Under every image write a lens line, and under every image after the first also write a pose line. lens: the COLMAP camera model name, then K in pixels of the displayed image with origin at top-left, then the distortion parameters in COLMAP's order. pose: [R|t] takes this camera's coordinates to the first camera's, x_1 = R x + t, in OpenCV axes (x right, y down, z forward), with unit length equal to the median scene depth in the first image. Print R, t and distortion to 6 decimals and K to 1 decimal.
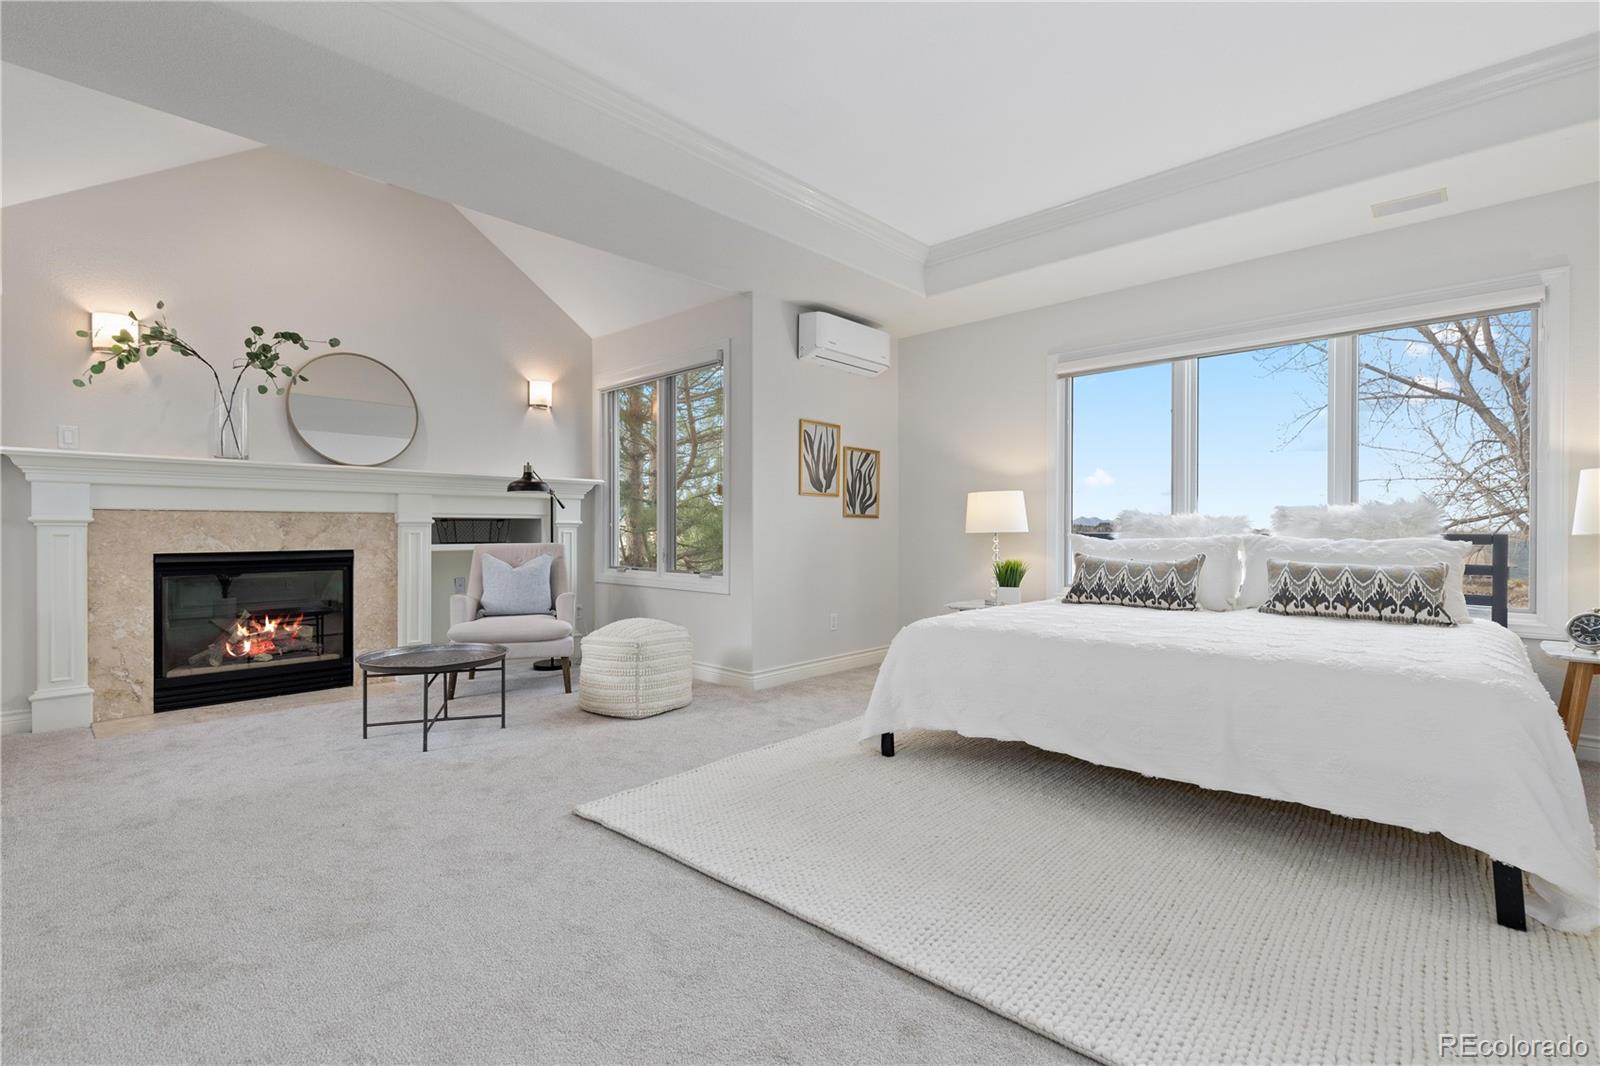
lens RADIAL K [[730.6, 0, 799.4], [0, 730.6, 528.8], [0, 0, 1]] dist [0.009119, -0.000649]
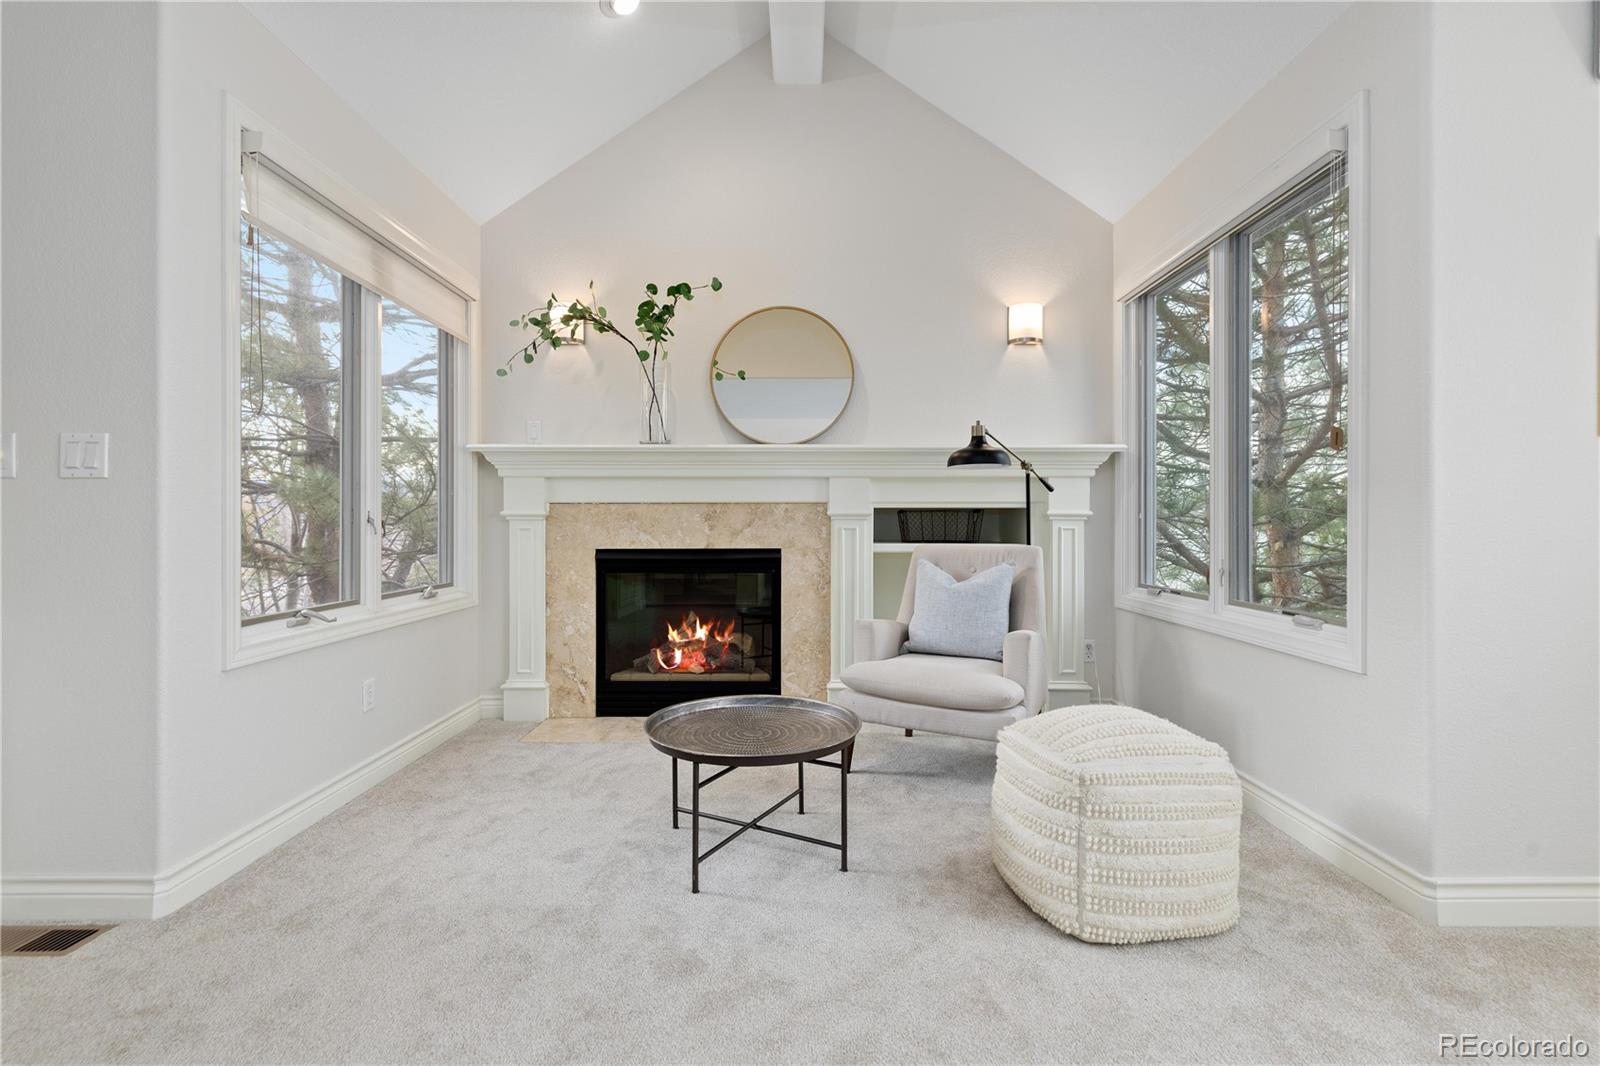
lens RADIAL K [[730.6, 0, 799.4], [0, 730.6, 521.3], [0, 0, 1]] dist [0.009119, -0.000649]
pose [[0.684767, 0.000399, -0.728762, -0.007625], [0.000742, 0.999999, 0.001245, -0.002656], [0.728762, -0.001393, 0.684766, 0.486963]]
